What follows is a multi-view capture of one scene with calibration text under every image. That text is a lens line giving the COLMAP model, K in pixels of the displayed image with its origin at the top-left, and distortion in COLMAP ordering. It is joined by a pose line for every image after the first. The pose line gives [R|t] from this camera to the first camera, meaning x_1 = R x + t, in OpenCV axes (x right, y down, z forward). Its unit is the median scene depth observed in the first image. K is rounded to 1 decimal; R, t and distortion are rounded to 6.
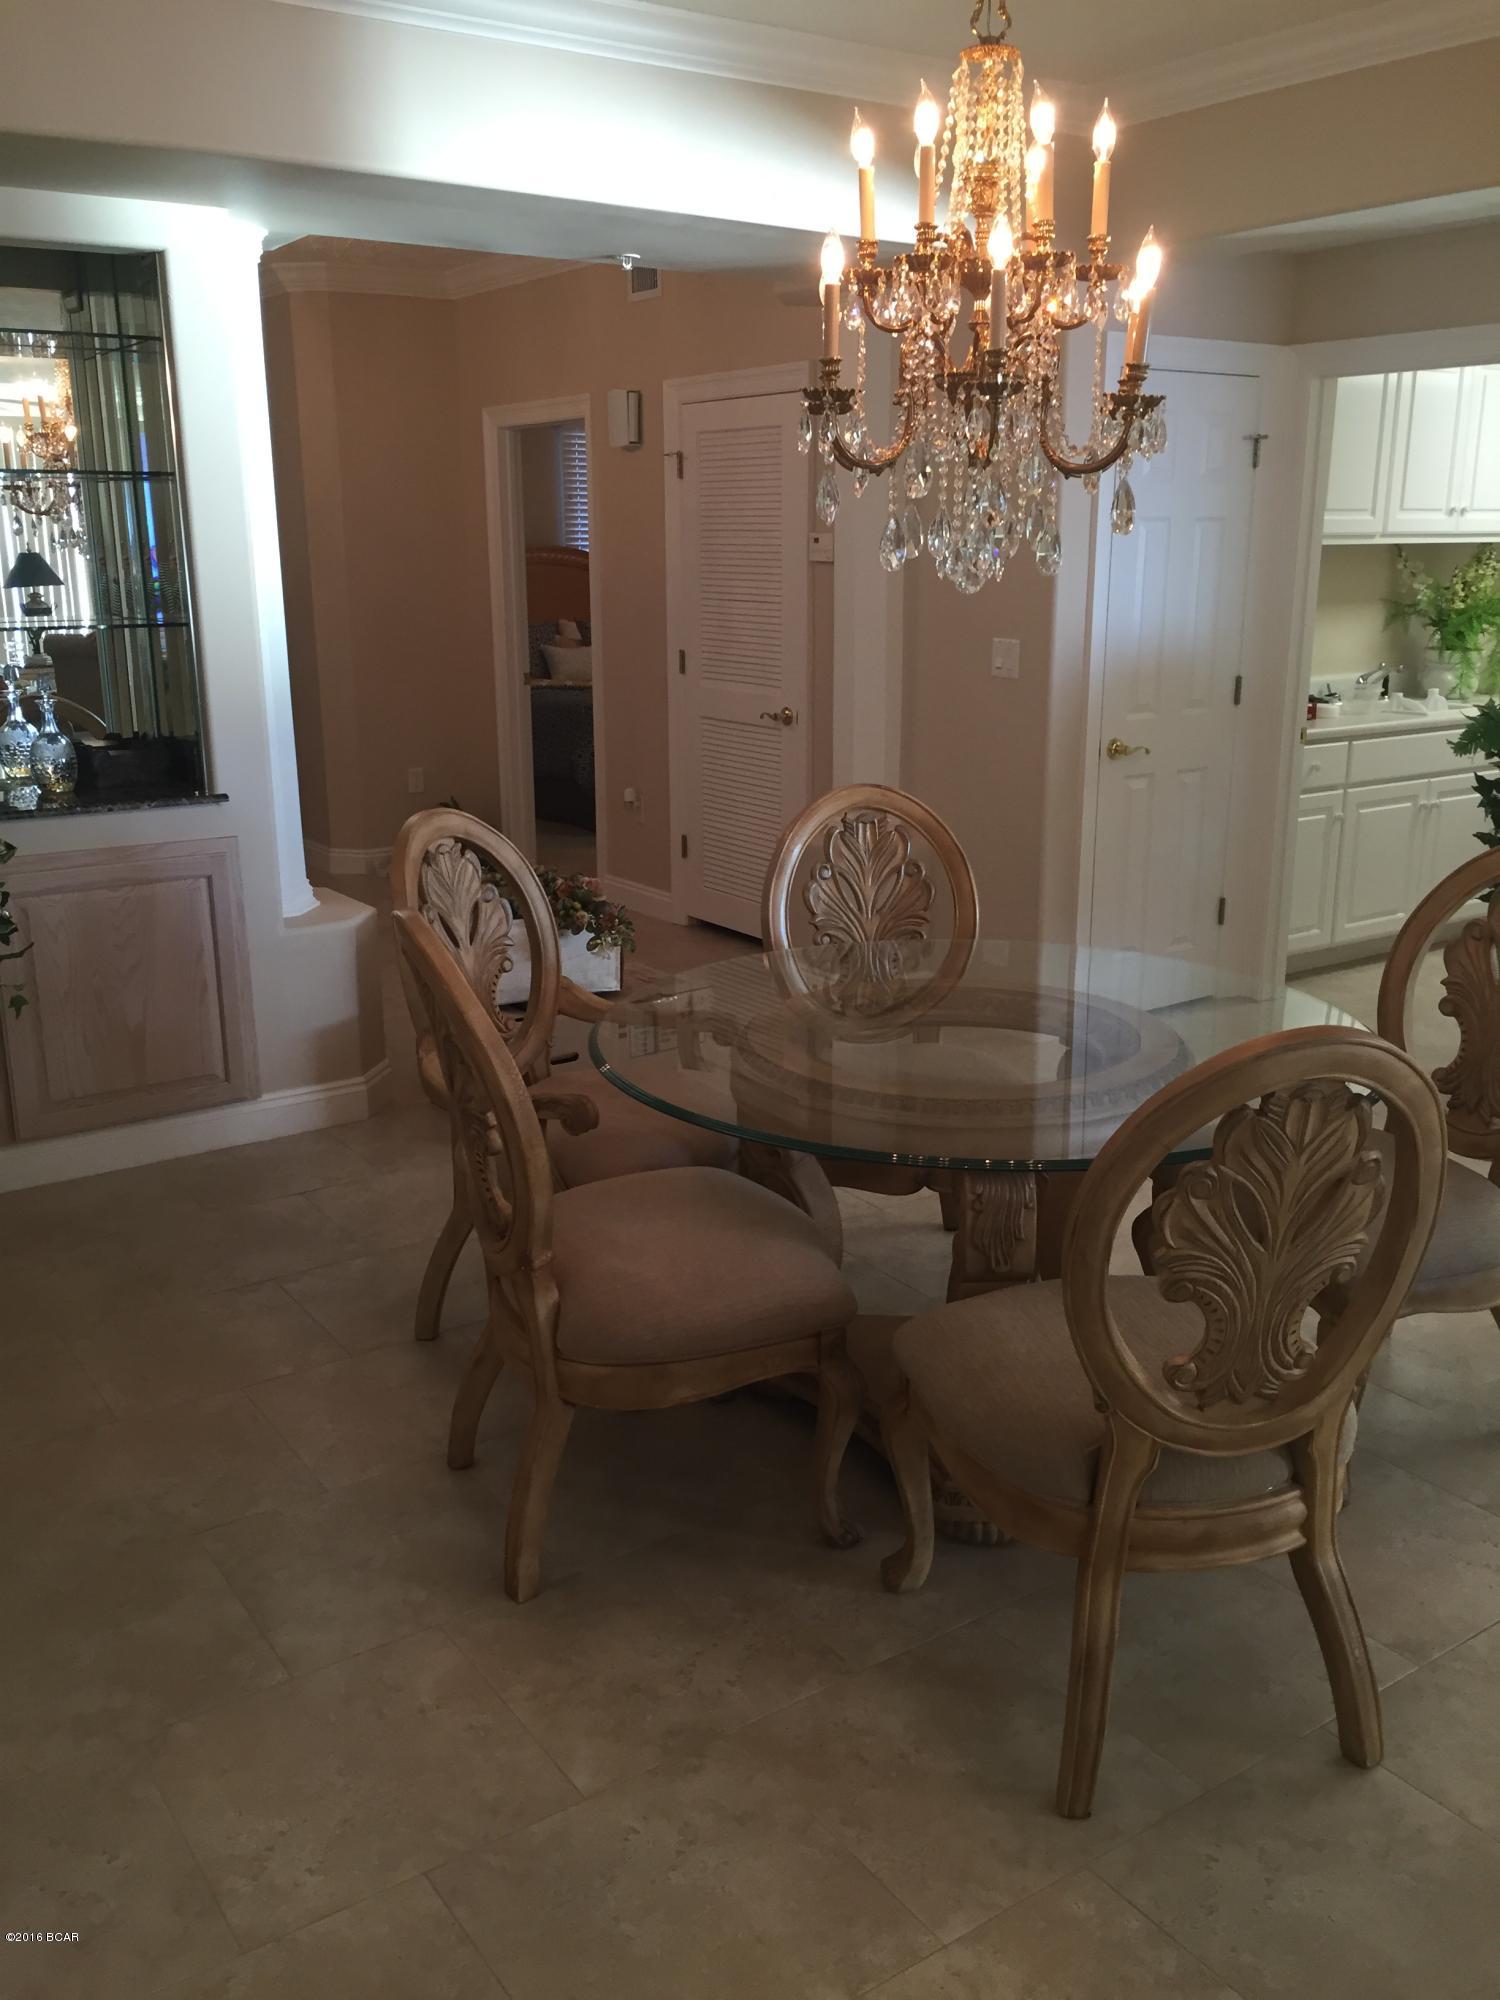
lens RADIAL K [[1717.6, 0, 758.1], [0, 1717.6, 1005.5], [0, 0, 1]] dist [0.079747, -0.106789]
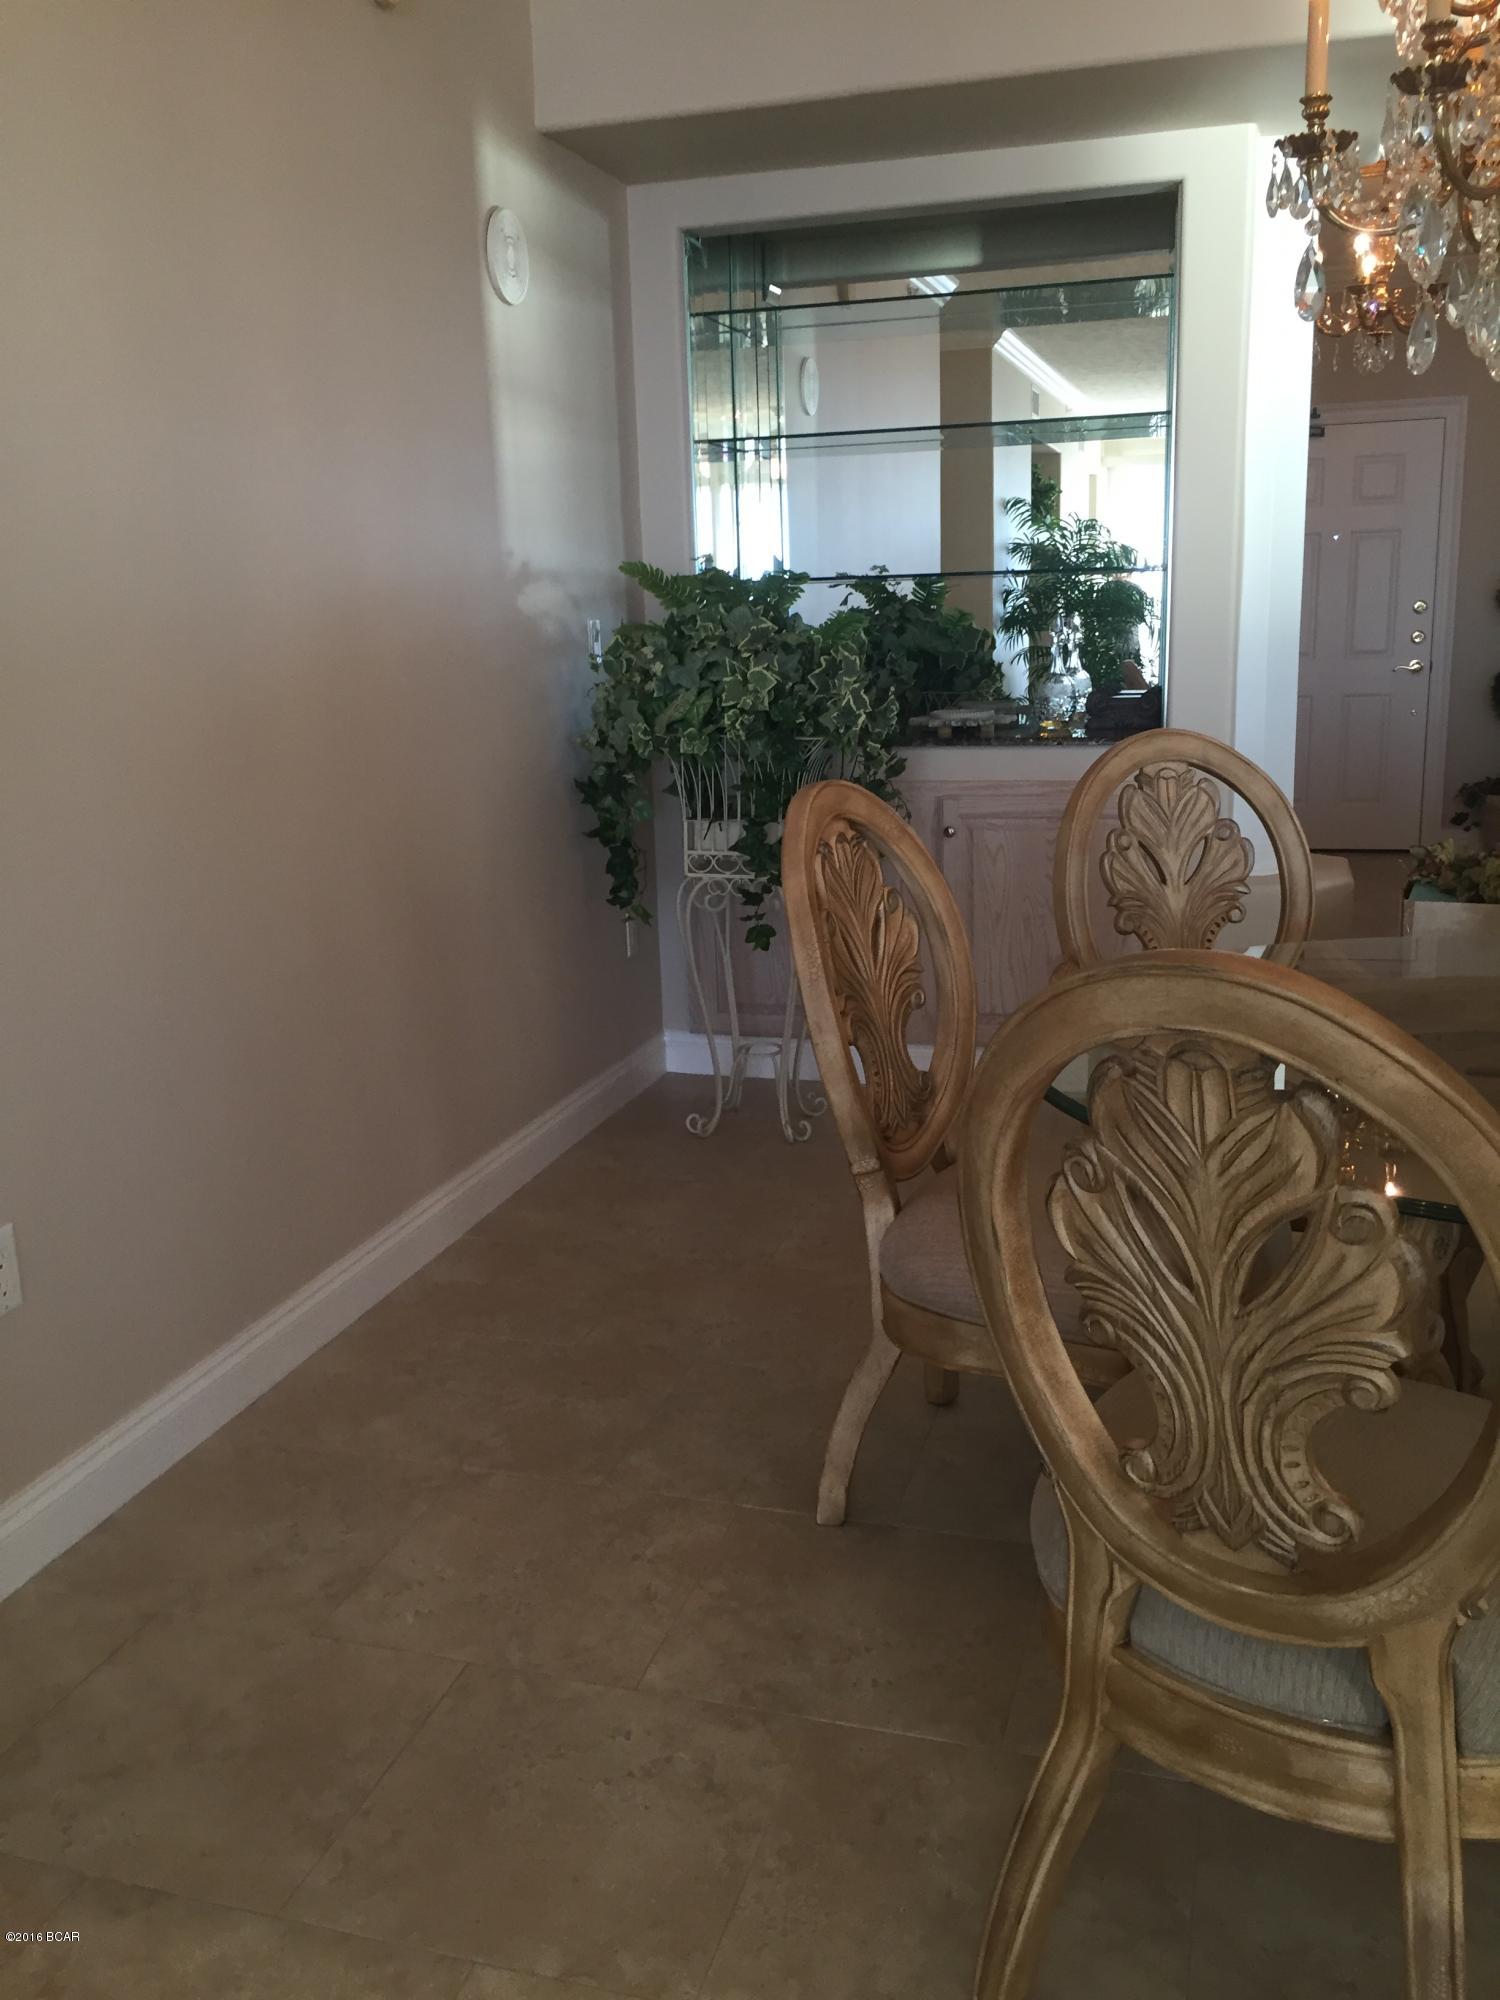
lens RADIAL K [[1717.6, 0, 758.1], [0, 1717.6, 1005.5], [0, 0, 1]] dist [0.079747, -0.106789]
pose [[0.627012, 0.161532, -0.762078, 0.617730], [-0.179629, 0.981883, 0.060329, 0.020500], [0.758016, 0.099064, 0.644668, 0.411796]]
